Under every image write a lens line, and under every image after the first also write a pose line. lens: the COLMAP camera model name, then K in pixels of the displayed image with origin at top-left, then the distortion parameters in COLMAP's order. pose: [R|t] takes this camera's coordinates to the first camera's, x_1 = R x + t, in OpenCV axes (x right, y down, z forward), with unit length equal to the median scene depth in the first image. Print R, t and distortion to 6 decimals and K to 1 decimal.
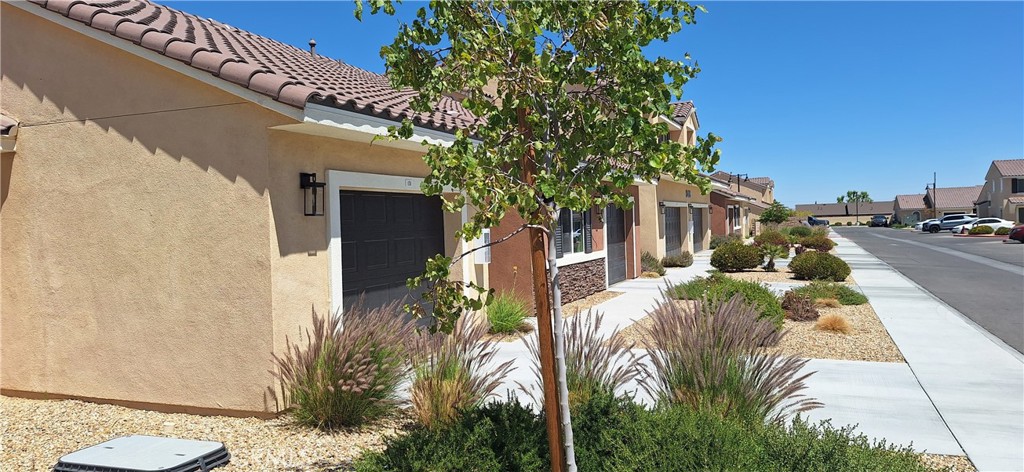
lens RADIAL K [[739.9, 0, 525.0], [0, 739.9, 236.4], [0, 0, 1]] dist [0.086410, -0.066562]
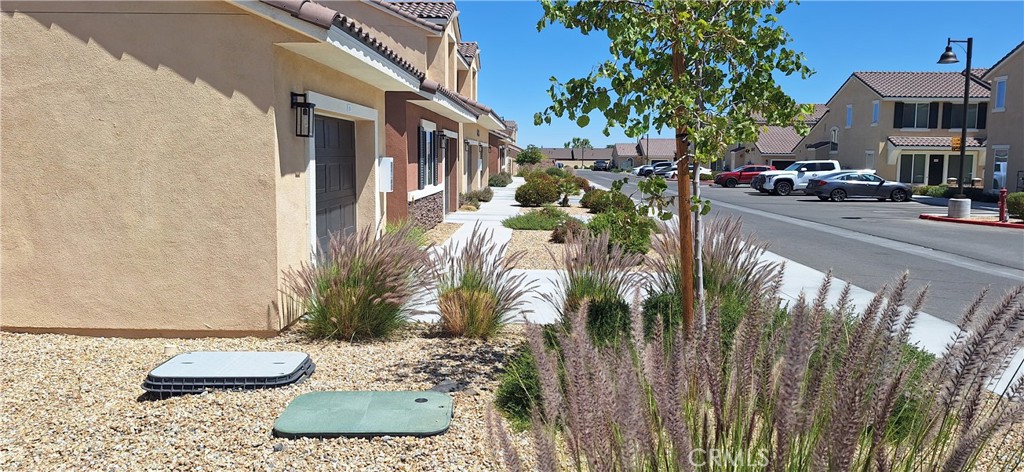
lens RADIAL K [[739.9, 0, 525.0], [0, 739.9, 236.4], [0, 0, 1]] dist [0.086410, -0.066562]
pose [[0.933787, -0.000661, 0.357830, -0.353453], [-0.029262, 0.996508, 0.078203, 0.018098], [-0.356632, -0.083496, 0.930506, -0.045348]]
